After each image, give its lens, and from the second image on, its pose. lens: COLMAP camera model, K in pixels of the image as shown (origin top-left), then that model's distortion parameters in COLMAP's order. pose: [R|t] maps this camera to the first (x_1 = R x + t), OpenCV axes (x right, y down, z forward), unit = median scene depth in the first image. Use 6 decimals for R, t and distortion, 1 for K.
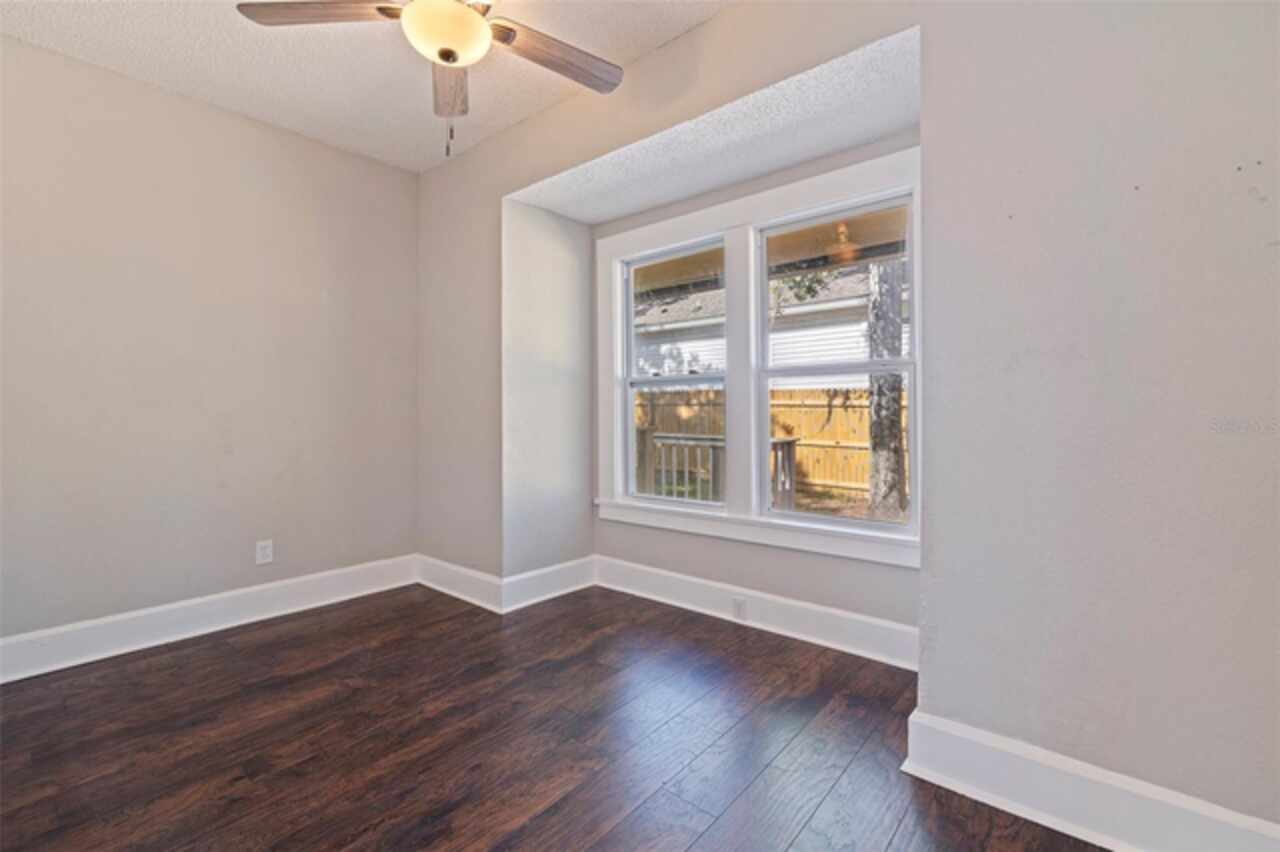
lens RADIAL K [[550.2, 0, 644.8], [0, 550.2, 428.7], [0, 0, 1]] dist [-0.002465, -0.000148]
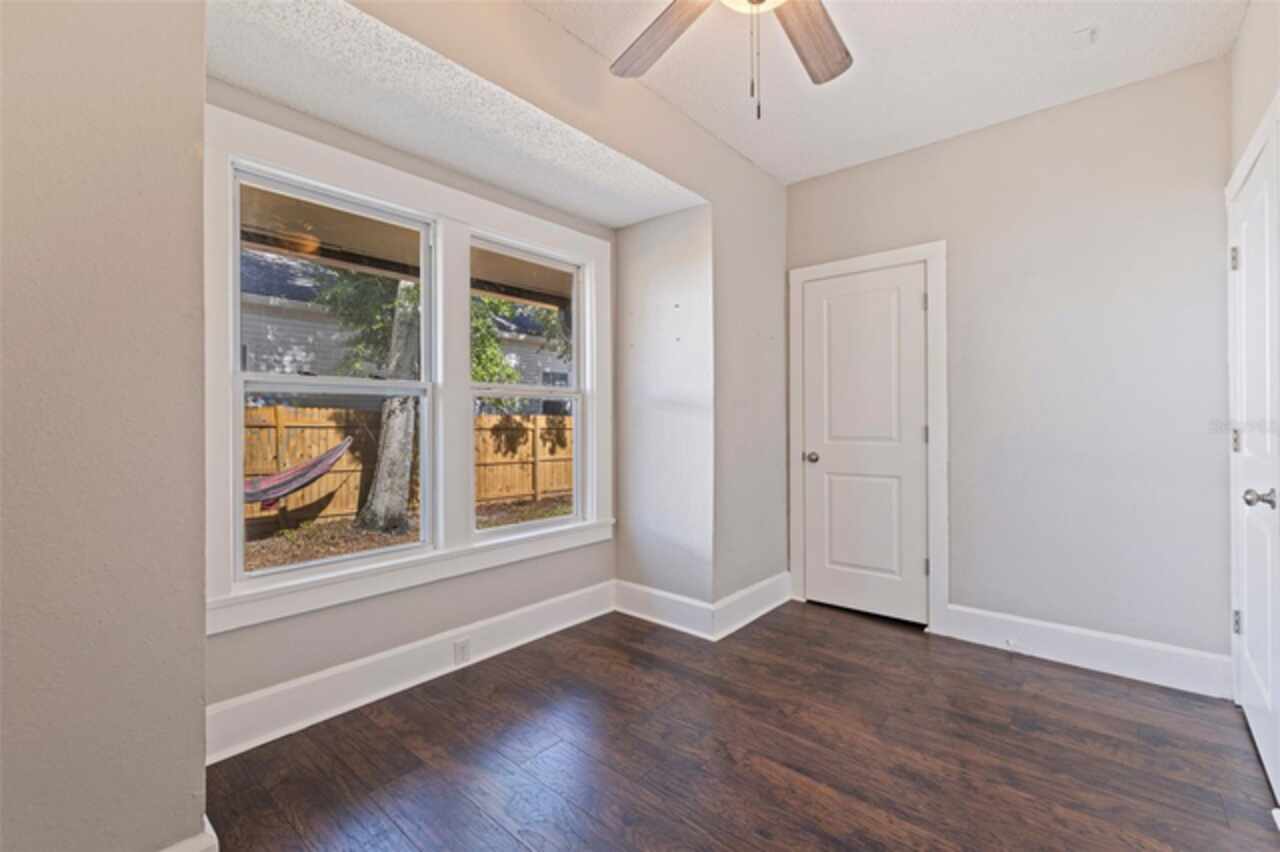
lens RADIAL K [[546.6, 0, 639.4], [0, 546.6, 437.4], [0, 0, 1]] dist [0.024289, -0.000055]
pose [[0.024513, -0.023910, 0.999414, -0.774466], [0.026986, 0.999365, 0.023247, -0.035035], [-0.999335, 0.026400, 0.025143, 0.750433]]
